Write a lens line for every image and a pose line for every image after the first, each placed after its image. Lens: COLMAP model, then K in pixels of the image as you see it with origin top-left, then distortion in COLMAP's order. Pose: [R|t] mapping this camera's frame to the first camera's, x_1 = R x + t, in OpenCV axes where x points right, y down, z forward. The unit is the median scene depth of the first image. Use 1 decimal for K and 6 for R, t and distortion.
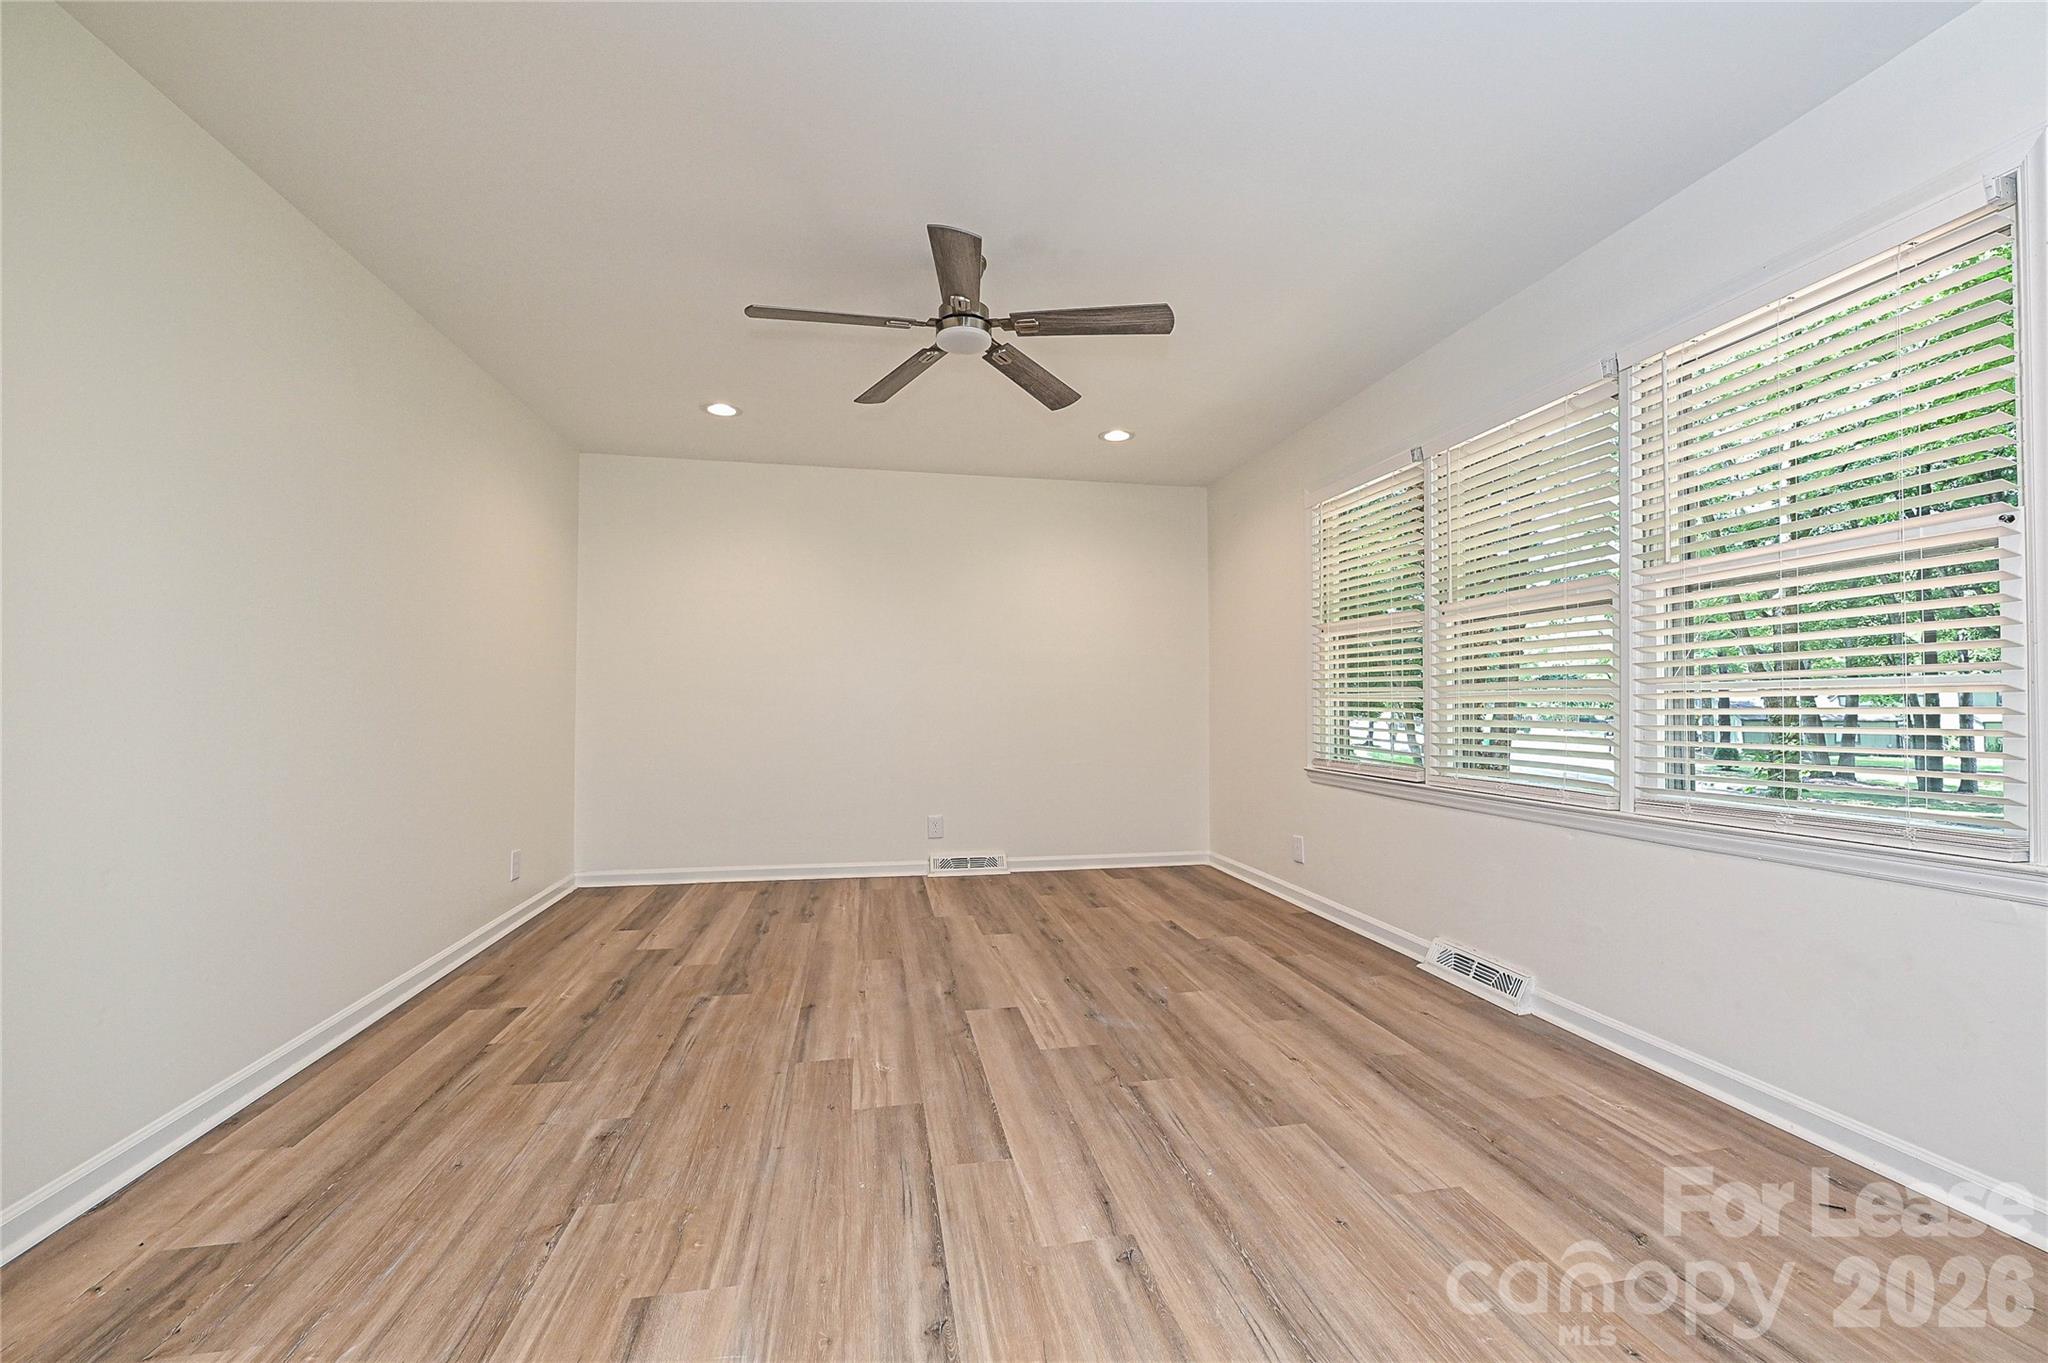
lens RADIAL K [[823.4, 0, 1037.1], [0, 823.4, 681.9], [0, 0, 1]] dist [-0.003369, 0.001059]
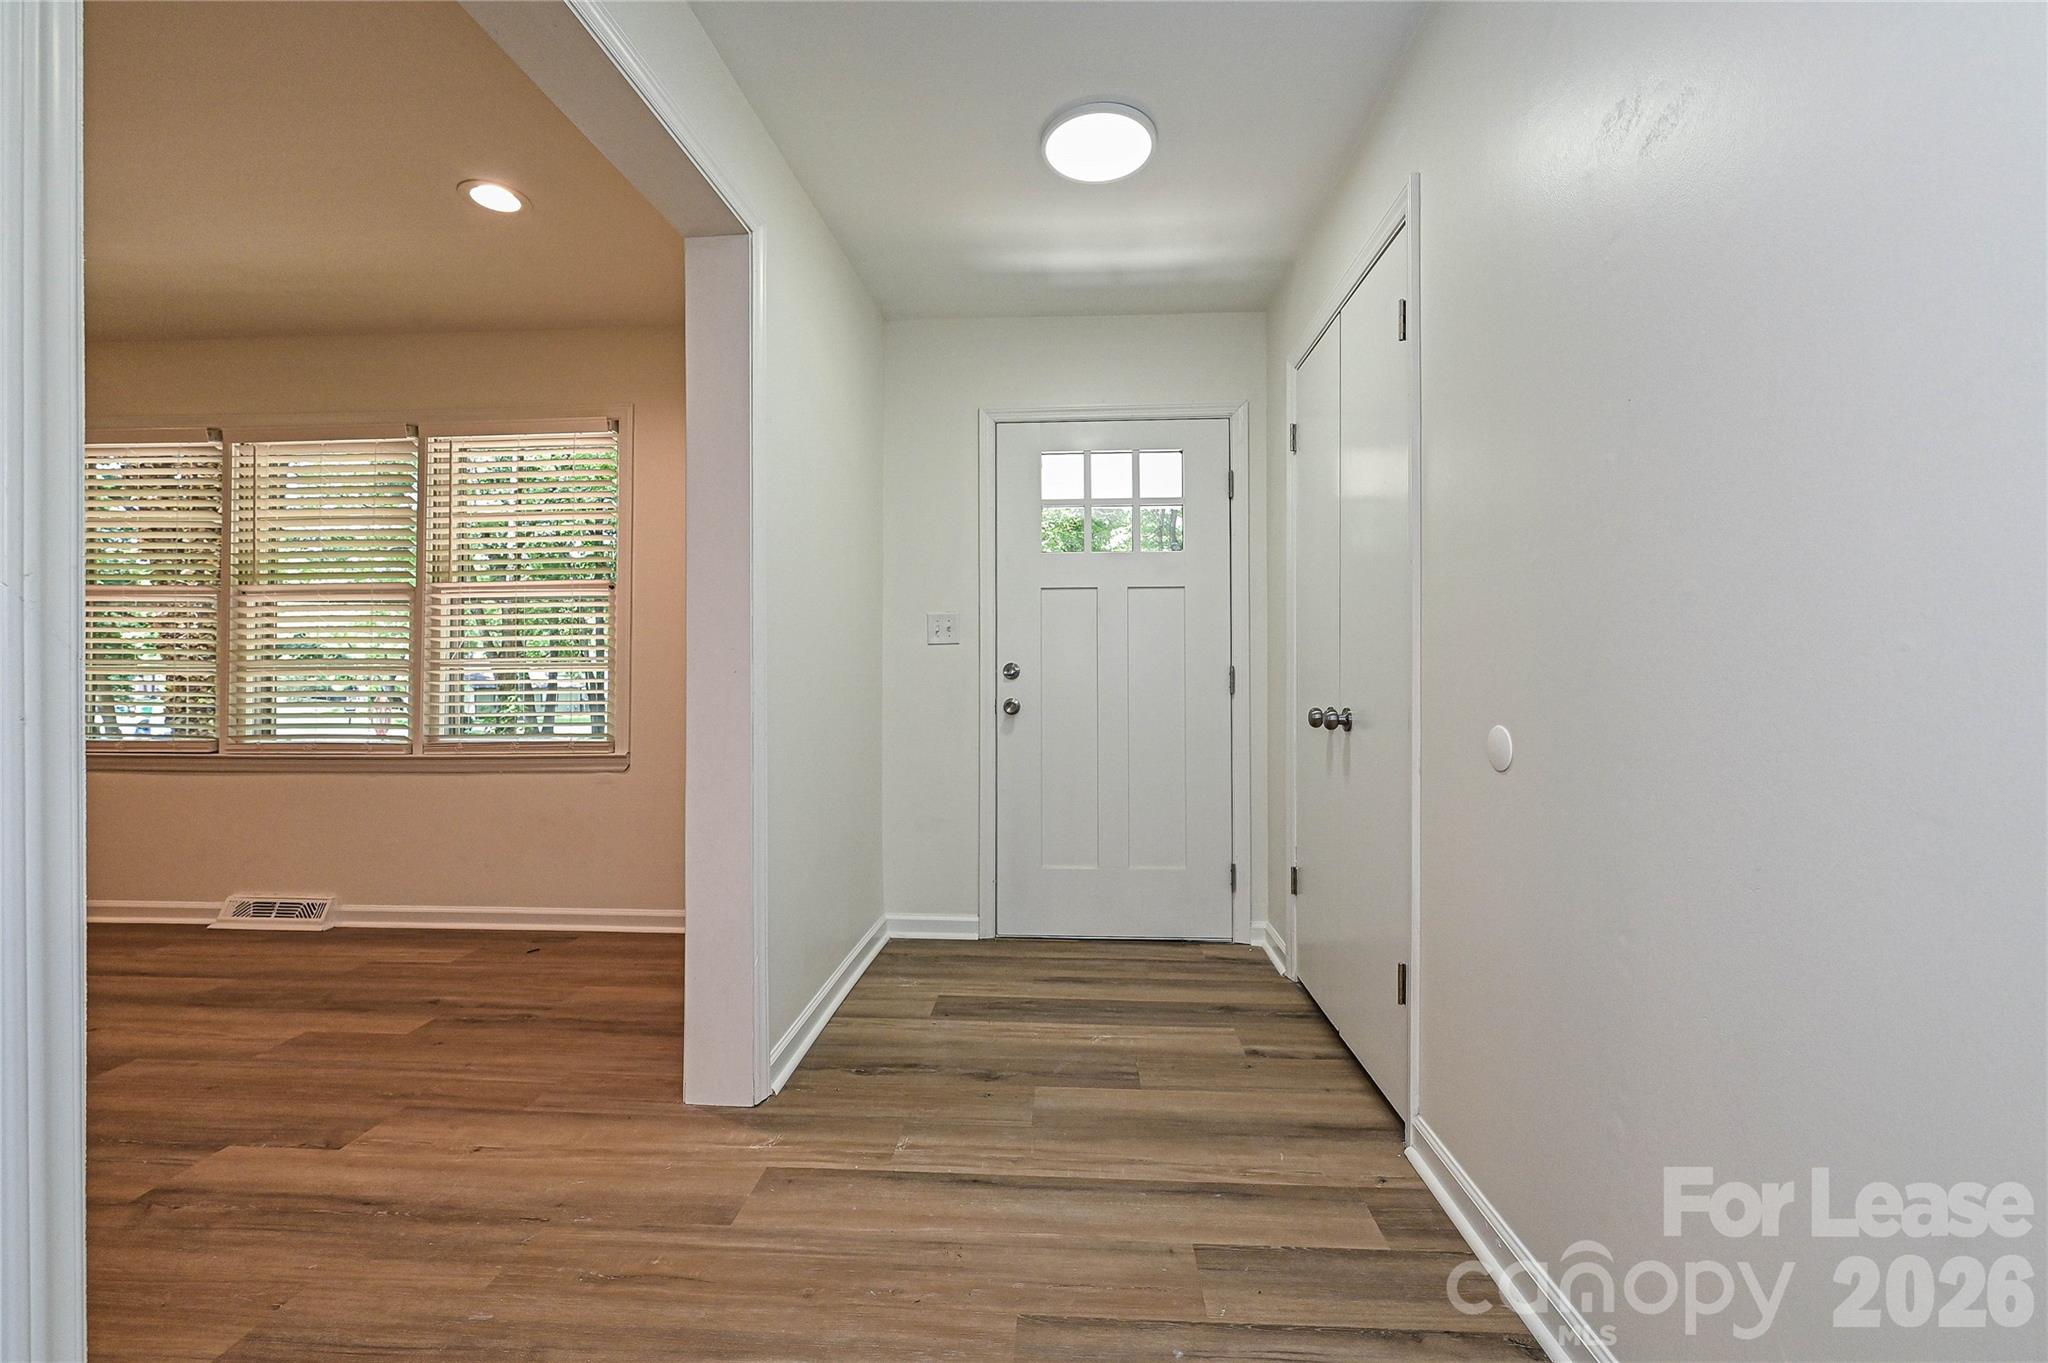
lens RADIAL K [[823.4, 0, 1008.8], [0, 823.4, 665.8], [0, 0, 1]] dist [-0.003369, 0.001059]
pose [[0.279844, 0.004852, 0.960033, -0.331570], [-0.019420, 0.999811, 0.000607, -0.012015], [-0.959849, -0.018814, 0.279885, -0.342933]]
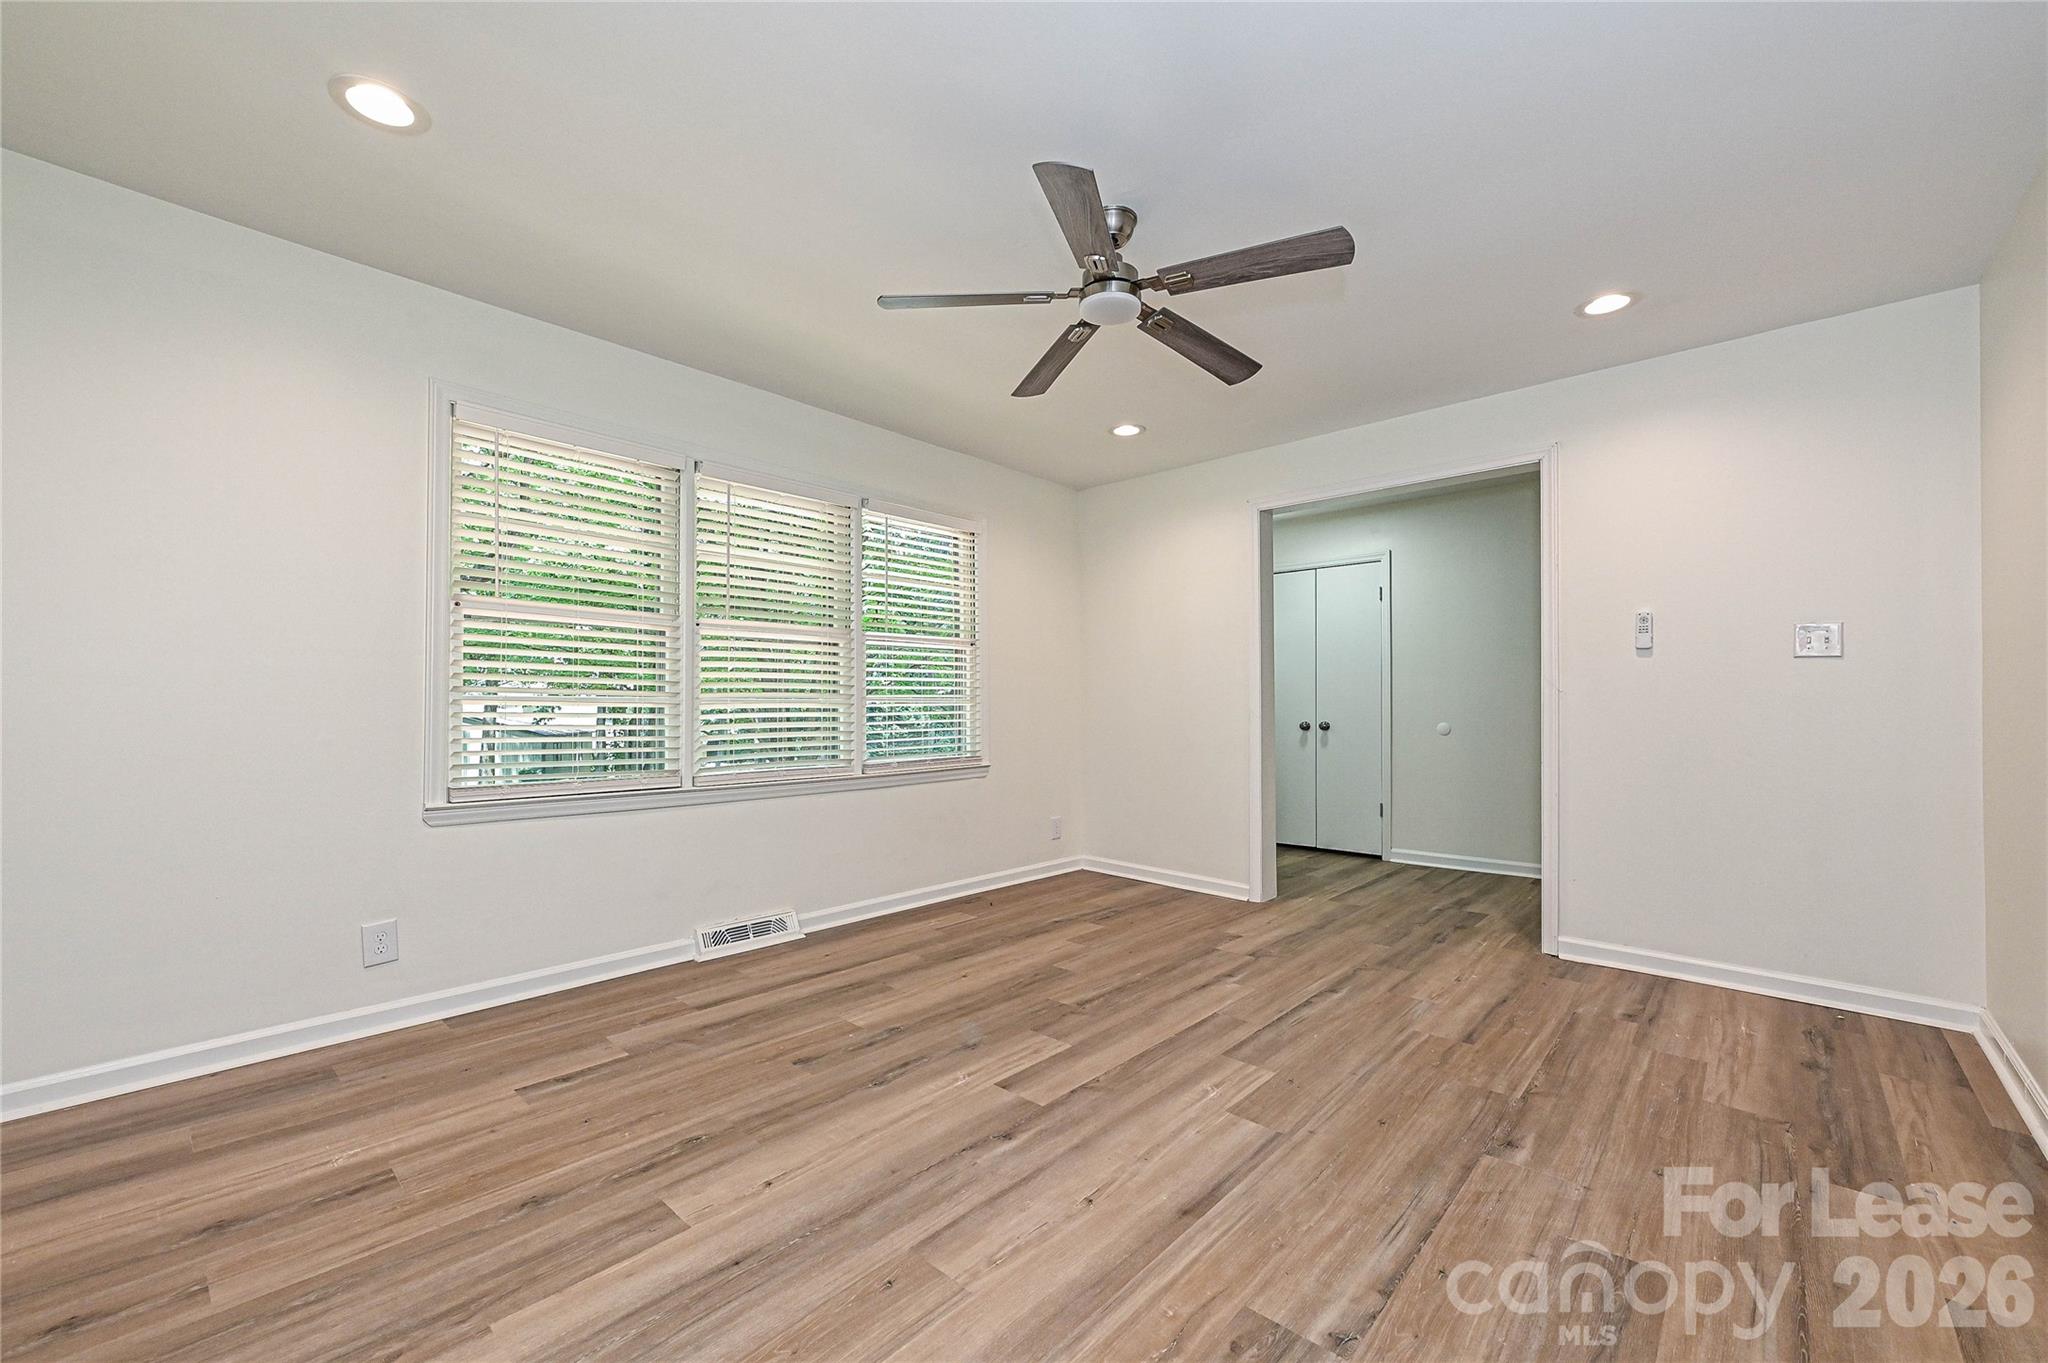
lens RADIAL K [[823.4, 0, 1002.3], [0, 823.4, 739.9], [0, 0, 1]] dist [-0.003369, 0.001059]
pose [[-0.578342, -0.034082, 0.815082, -0.763960], [-0.024851, 0.999399, 0.024156, 0.038659], [-0.815416, -0.006286, -0.578842, 1.645313]]
